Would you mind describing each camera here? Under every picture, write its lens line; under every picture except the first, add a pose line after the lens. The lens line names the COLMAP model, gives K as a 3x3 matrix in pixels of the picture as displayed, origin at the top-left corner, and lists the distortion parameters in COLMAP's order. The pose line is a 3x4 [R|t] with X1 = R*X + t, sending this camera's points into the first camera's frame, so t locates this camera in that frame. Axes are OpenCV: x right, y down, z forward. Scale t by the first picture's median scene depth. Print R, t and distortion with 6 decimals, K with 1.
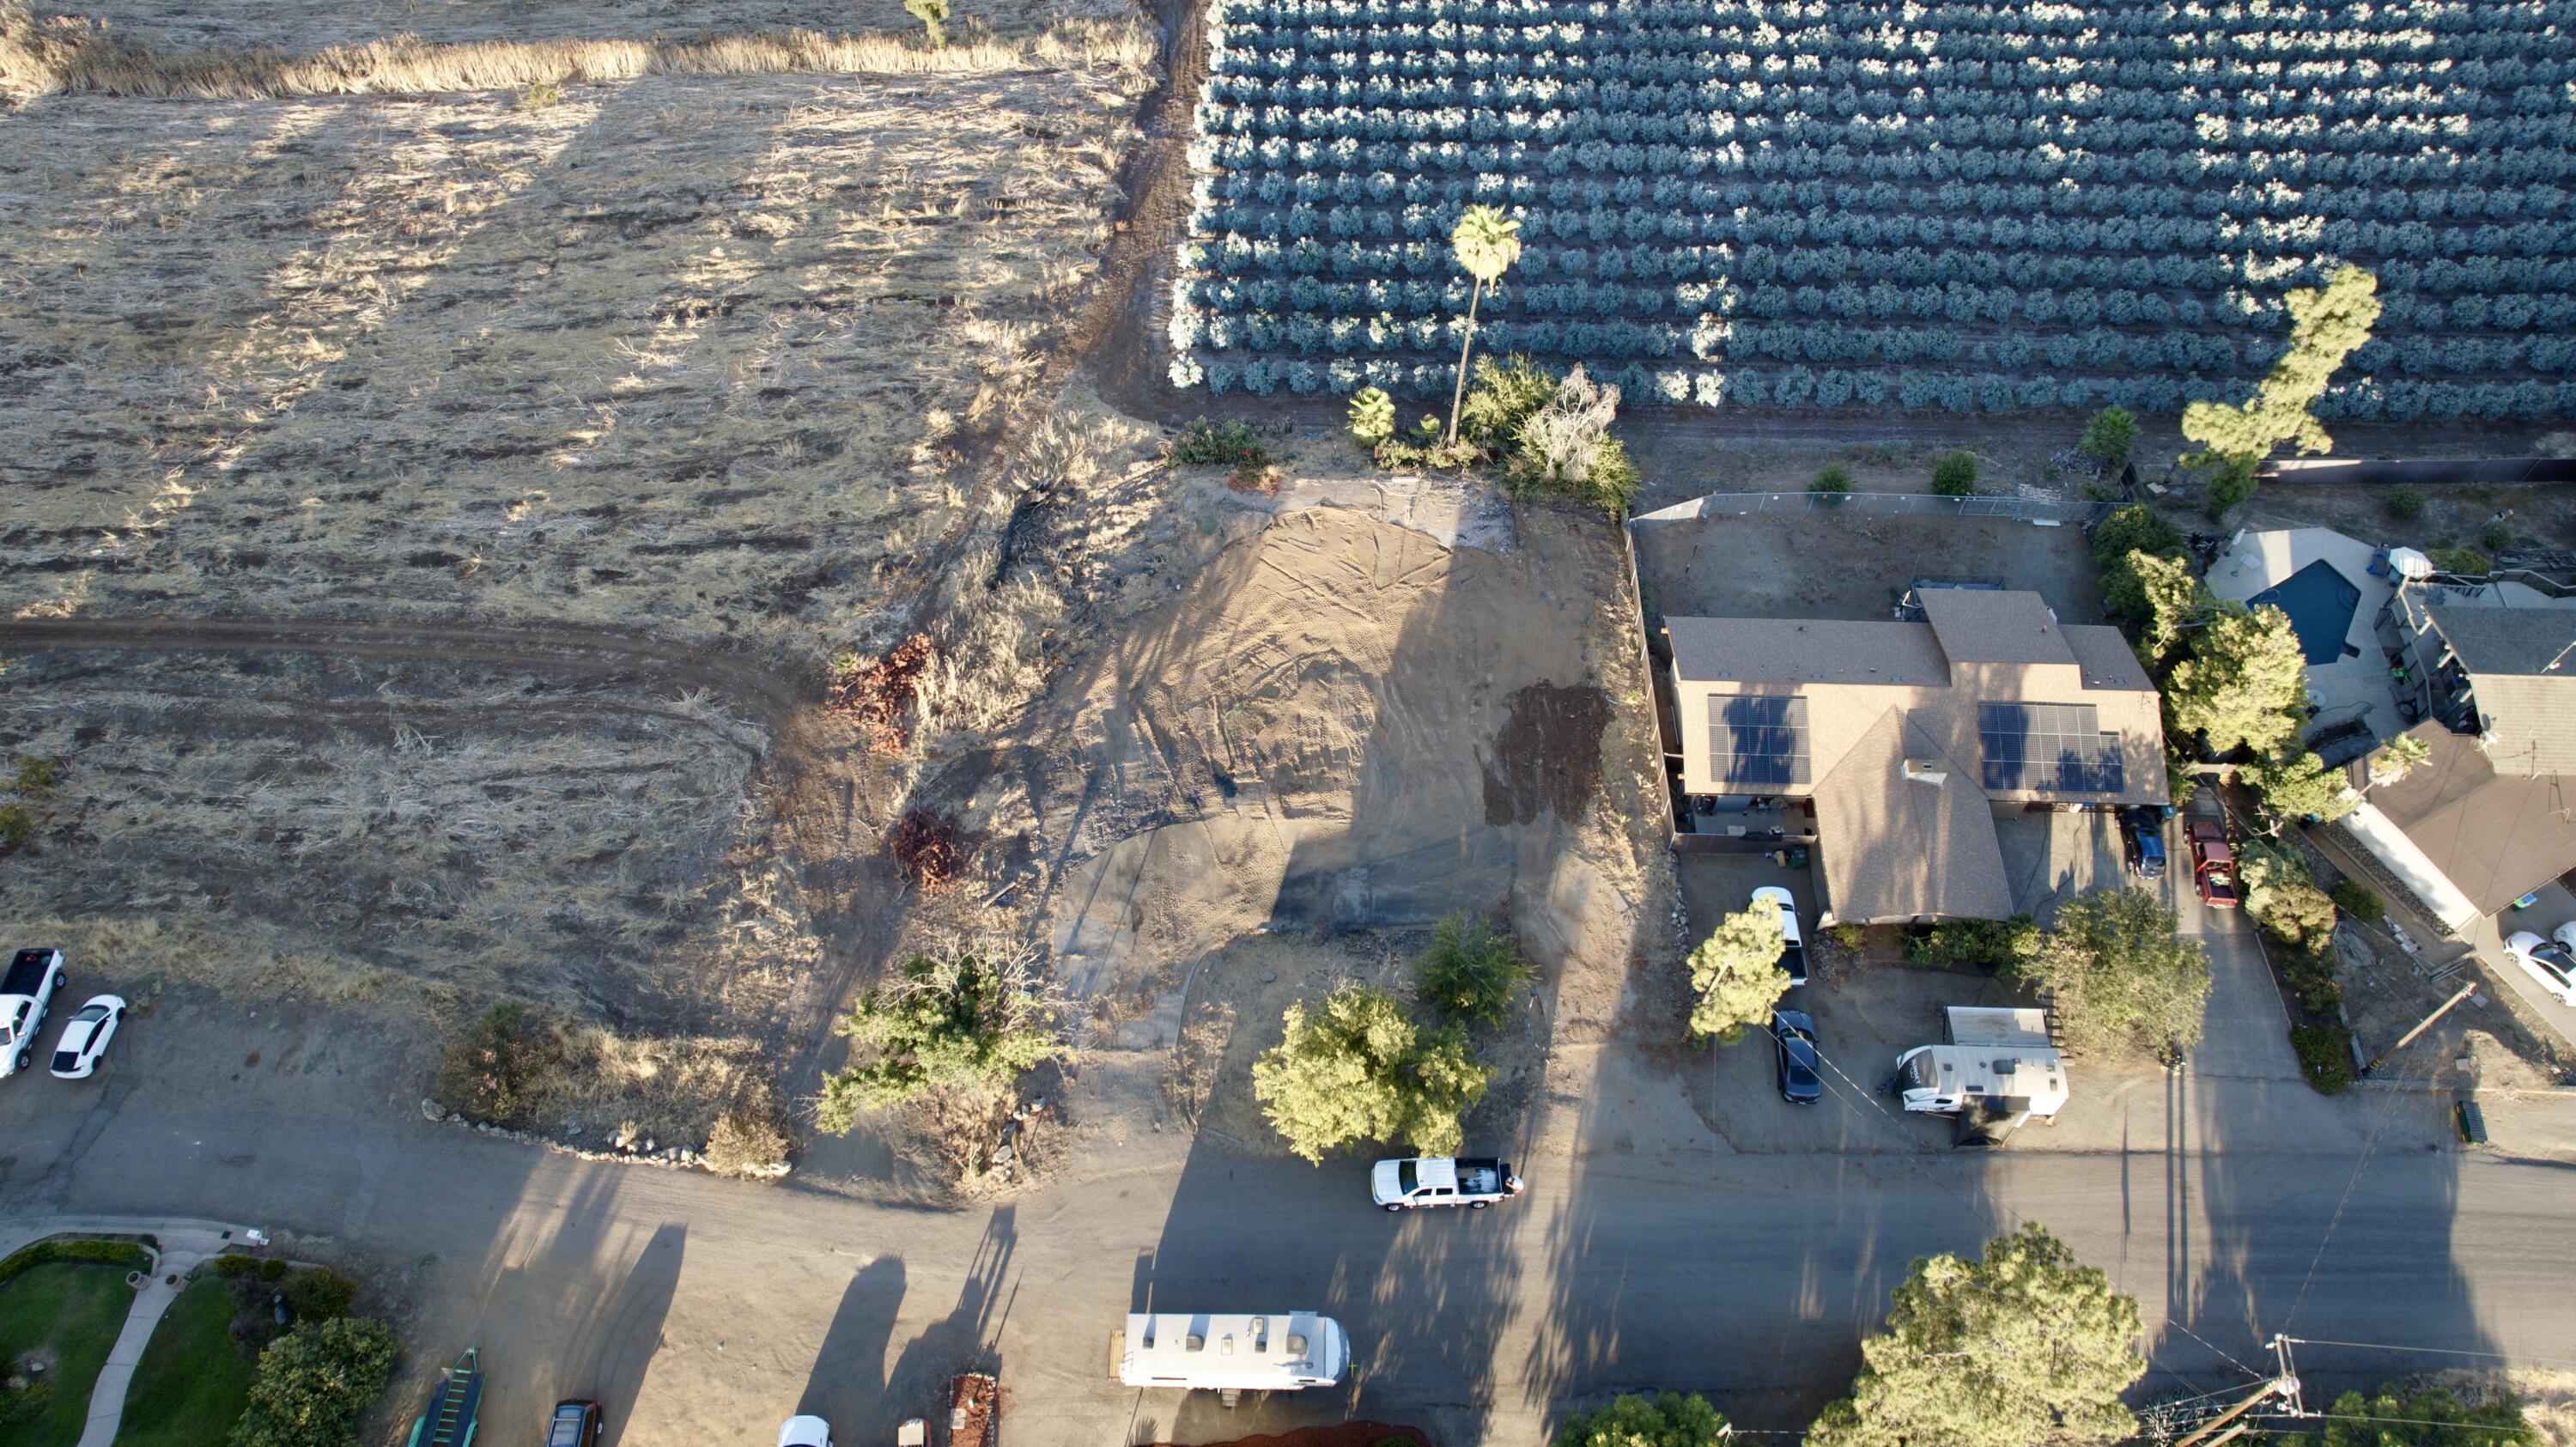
lens RADIAL K [[1821.6, 0, 1294.6], [0, 1821.6, 709.7], [0, 0, 1]] dist [-0.021094, 0.013652]
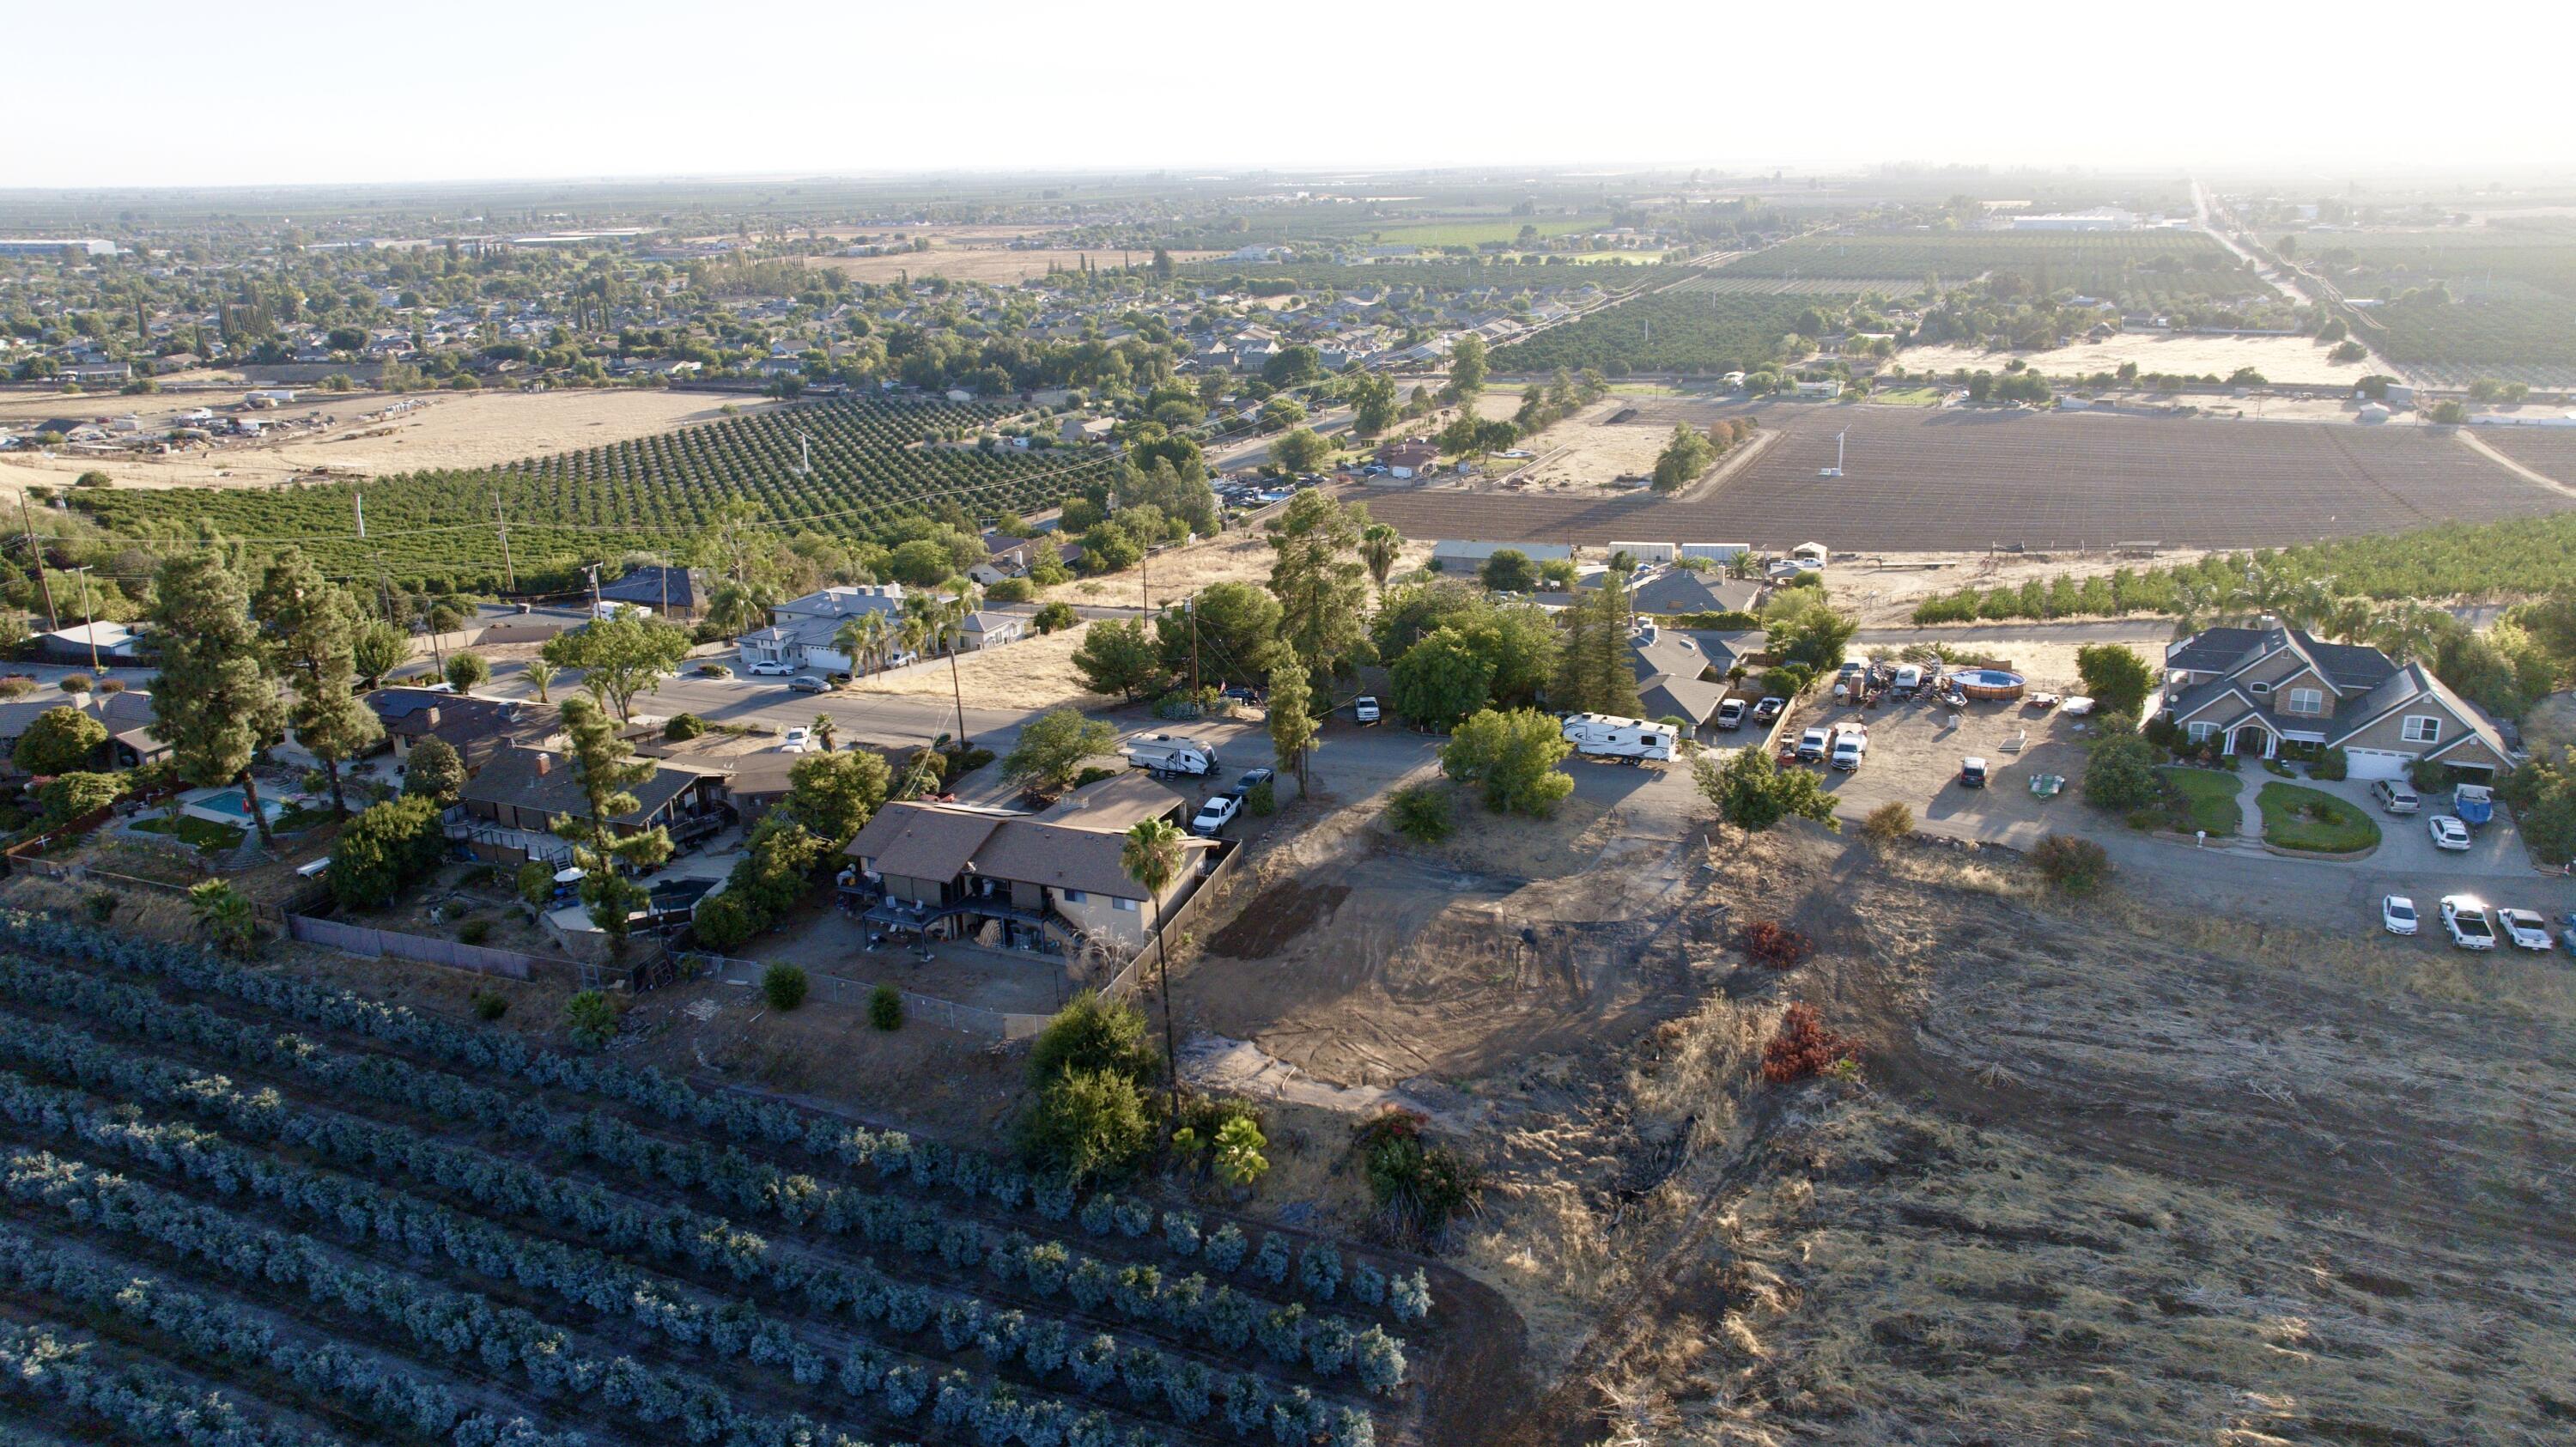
lens RADIAL K [[1821.6, 0, 1306.5], [0, 1821.6, 716.1], [0, 0, 1]] dist [-0.021094, 0.013652]
pose [[-0.927379, -0.108621, 0.358008, -0.288746], [0.311960, 0.303712, 0.900244, -1.040302], [-0.206516, 0.946552, -0.247771, 1.051847]]
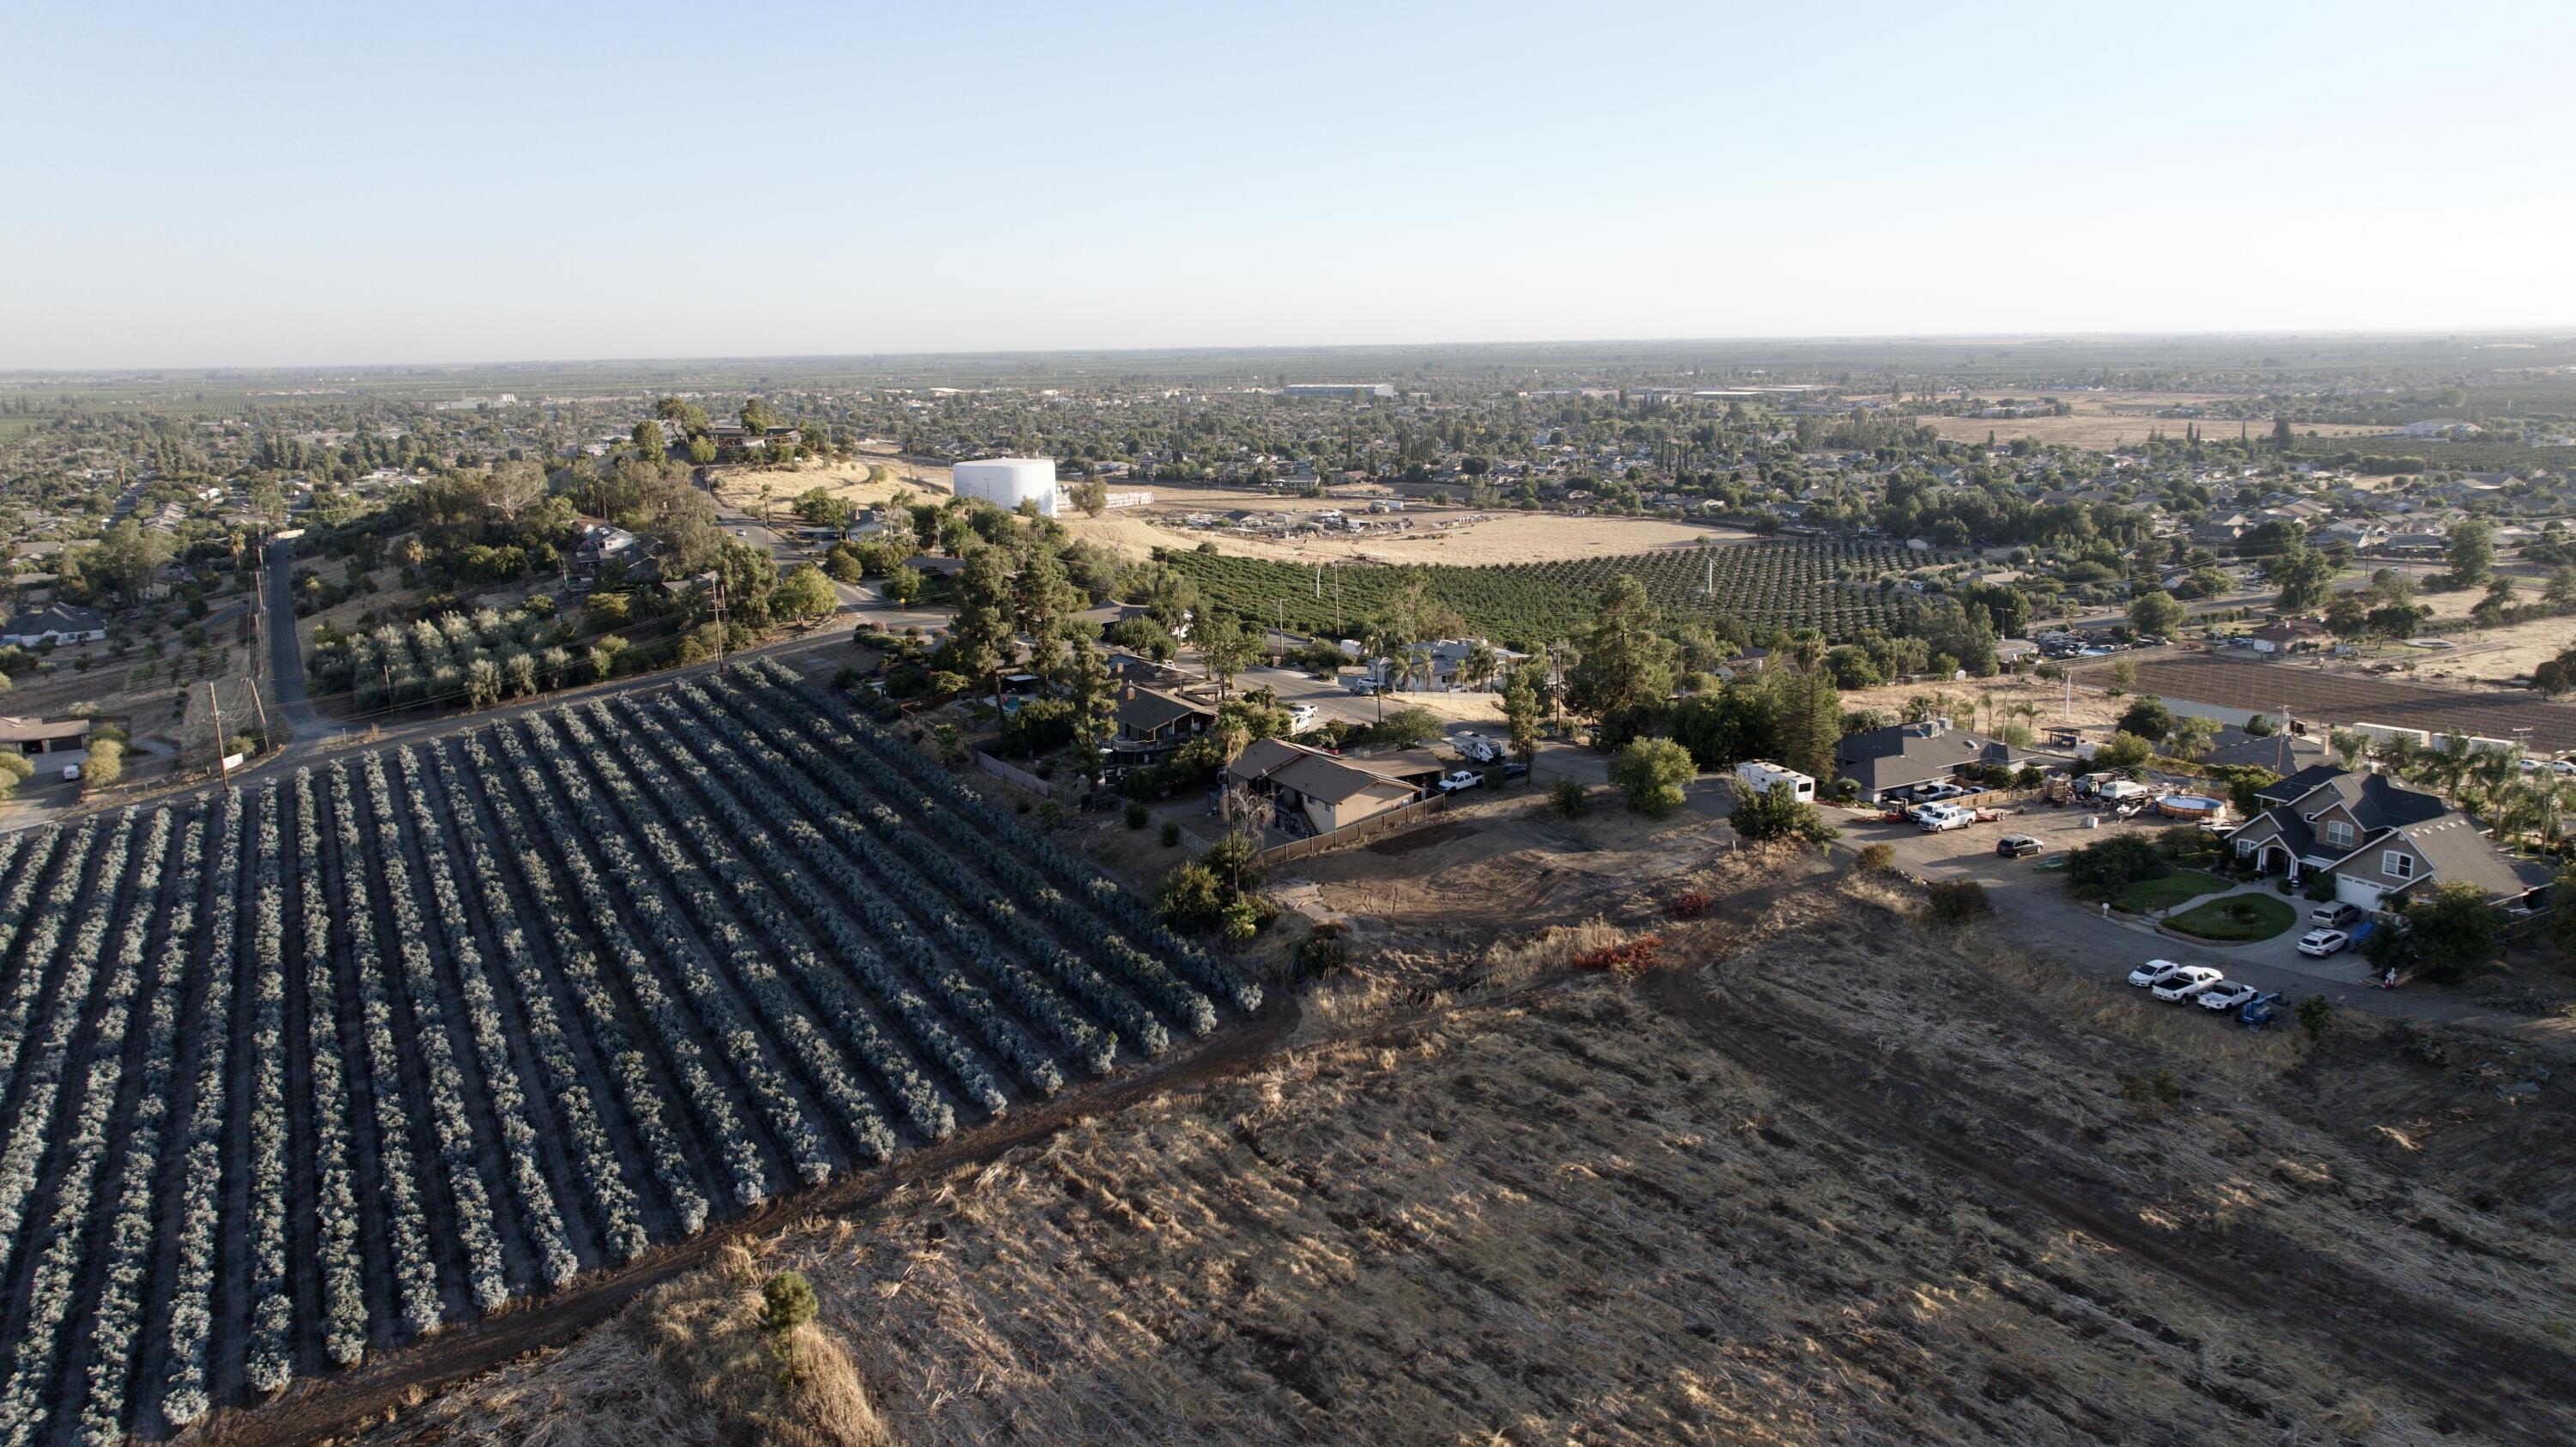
lens RADIAL K [[1821.6, 0, 1294.3], [0, 1821.6, 713.8], [0, 0, 1]] dist [-0.021094, 0.013652]
pose [[-0.509969, -0.180527, 0.841036, -1.222082], [0.716029, 0.452737, 0.531349, -1.019026], [-0.476691, 0.873178, -0.101619, 1.020342]]
